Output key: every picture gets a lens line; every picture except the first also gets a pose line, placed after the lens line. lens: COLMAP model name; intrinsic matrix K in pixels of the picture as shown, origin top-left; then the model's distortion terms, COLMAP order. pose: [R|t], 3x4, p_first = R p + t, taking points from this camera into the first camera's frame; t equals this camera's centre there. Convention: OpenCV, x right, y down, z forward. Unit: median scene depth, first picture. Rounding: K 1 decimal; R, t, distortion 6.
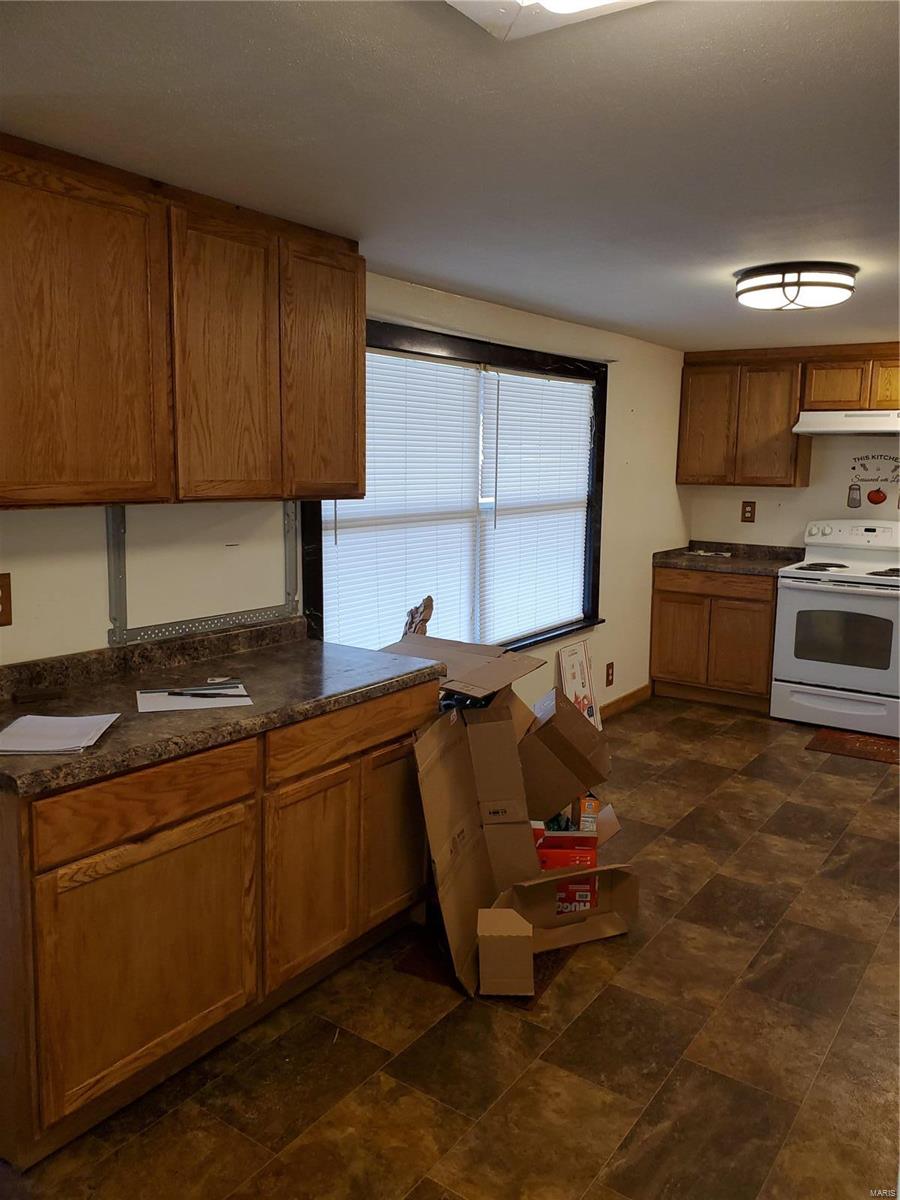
lens RADIAL K [[929.8, 0, 454.2], [0, 929.8, 594.0], [0, 0, 1]] dist [0.010468, 0.005213]
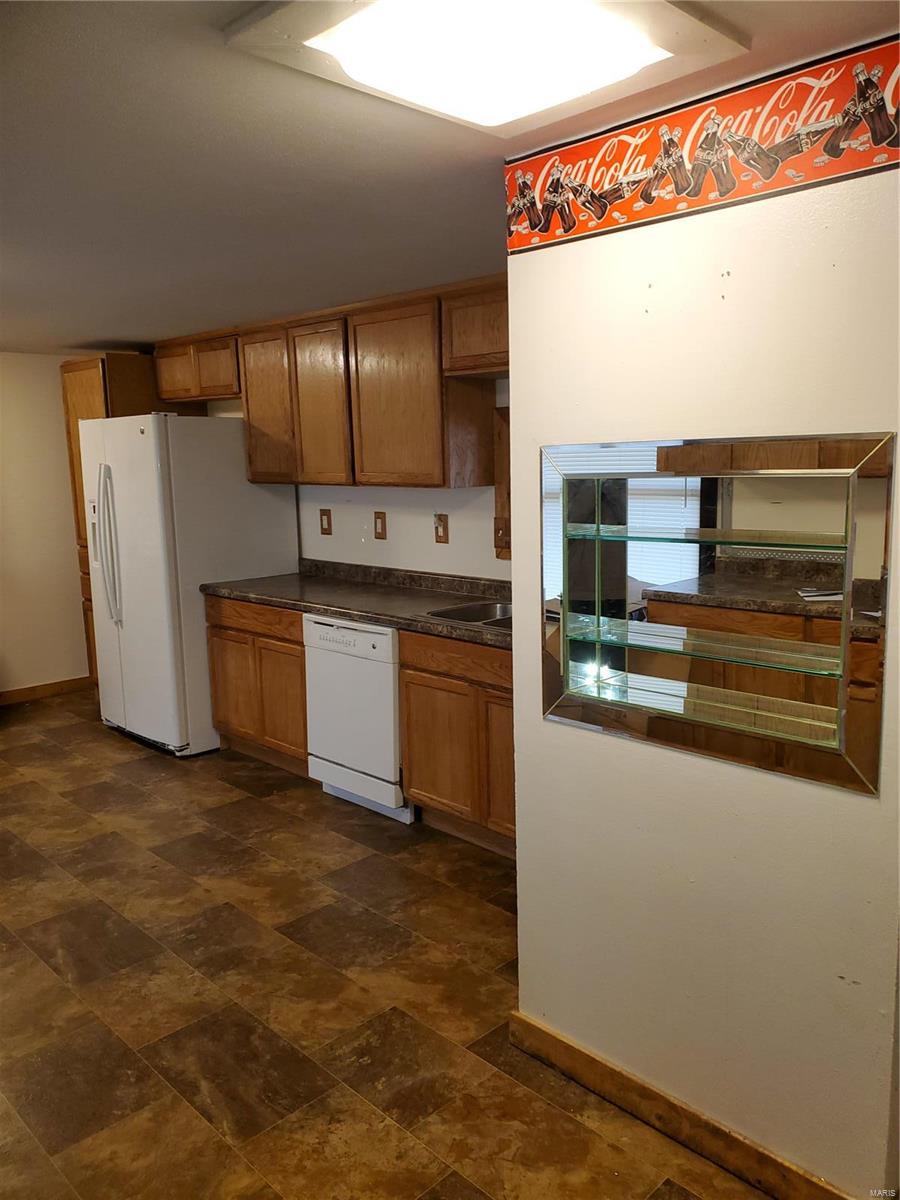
lens RADIAL K [[929.8, 0, 454.4], [0, 929.8, 603.1], [0, 0, 1]] dist [0.010468, 0.005213]
pose [[0.180561, -0.179336, 0.967076, -0.655627], [0.169362, 0.974219, 0.149040, -0.088577], [-0.968873, 0.136875, 0.206279, 0.405329]]
